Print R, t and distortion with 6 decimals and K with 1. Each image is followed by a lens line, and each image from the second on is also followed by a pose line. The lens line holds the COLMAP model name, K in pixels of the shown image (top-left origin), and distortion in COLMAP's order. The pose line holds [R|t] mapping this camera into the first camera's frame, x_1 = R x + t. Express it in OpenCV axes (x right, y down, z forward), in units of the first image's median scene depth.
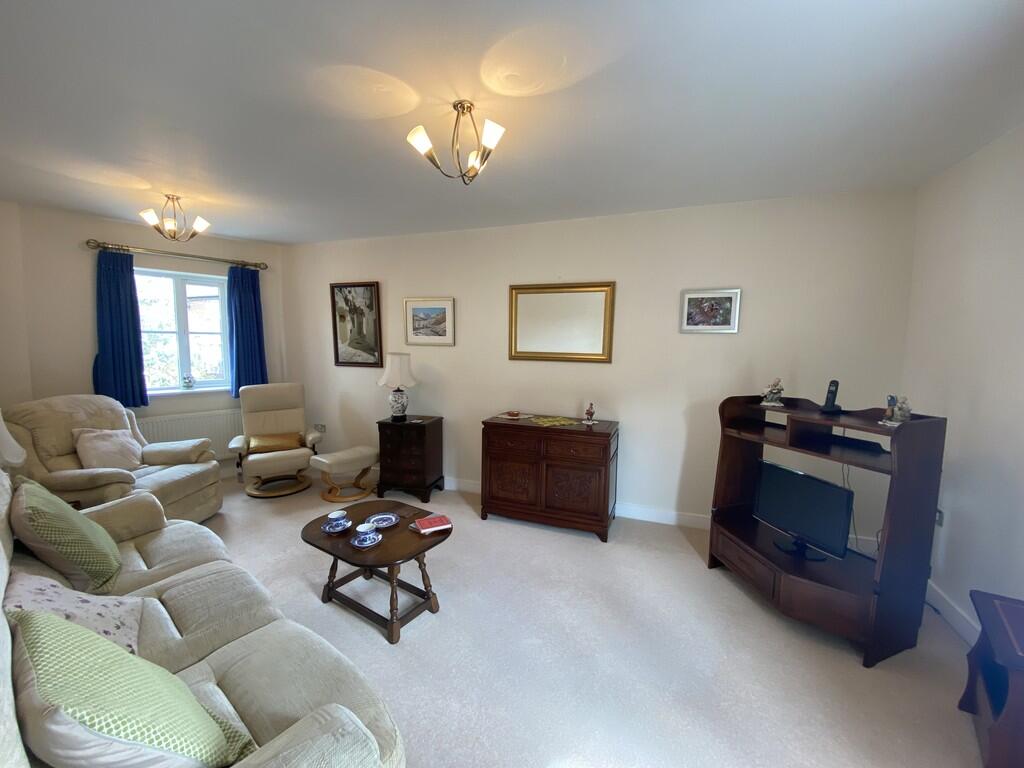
lens RADIAL K [[409.4, 0, 512.0], [0, 409.4, 384.0], [0, 0, 1]] dist [0.081231, -0.000048]
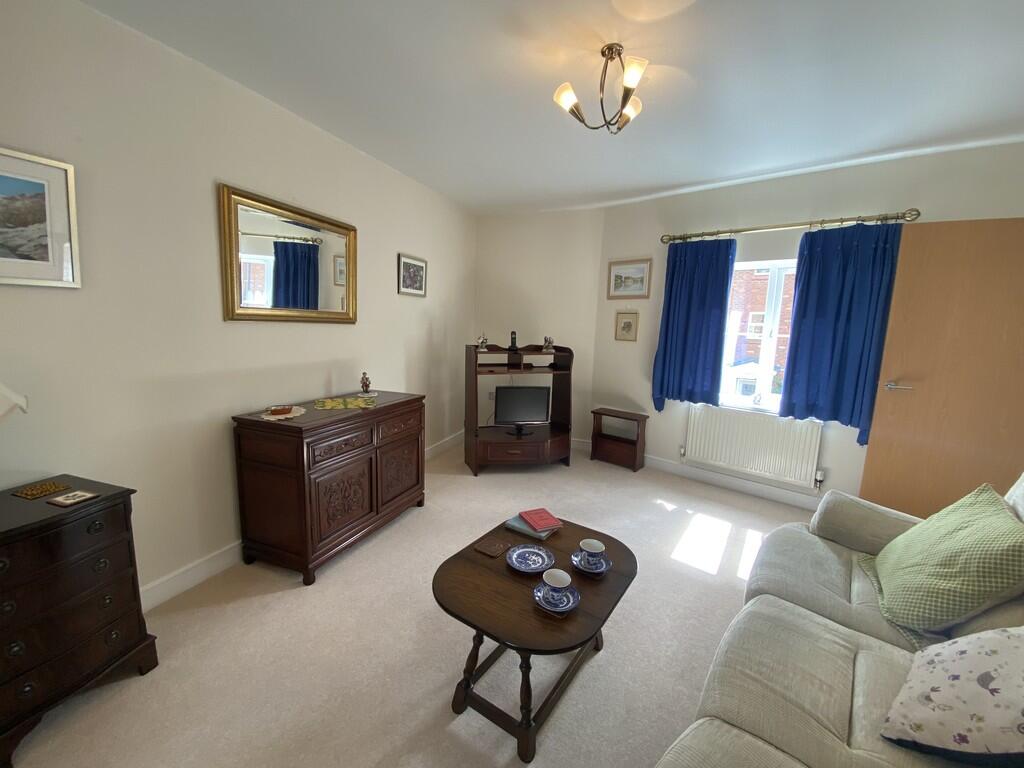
lens RADIAL K [[423.0, 0, 512.8], [0, 423.0, 380.9], [0, 0, 1]] dist [-0.001207, -0.000153]
pose [[0.027828, -0.148632, 0.988501, -0.692109], [0.065131, 0.987052, 0.146581, -0.045543], [-0.997489, 0.060303, 0.037149, 0.705602]]
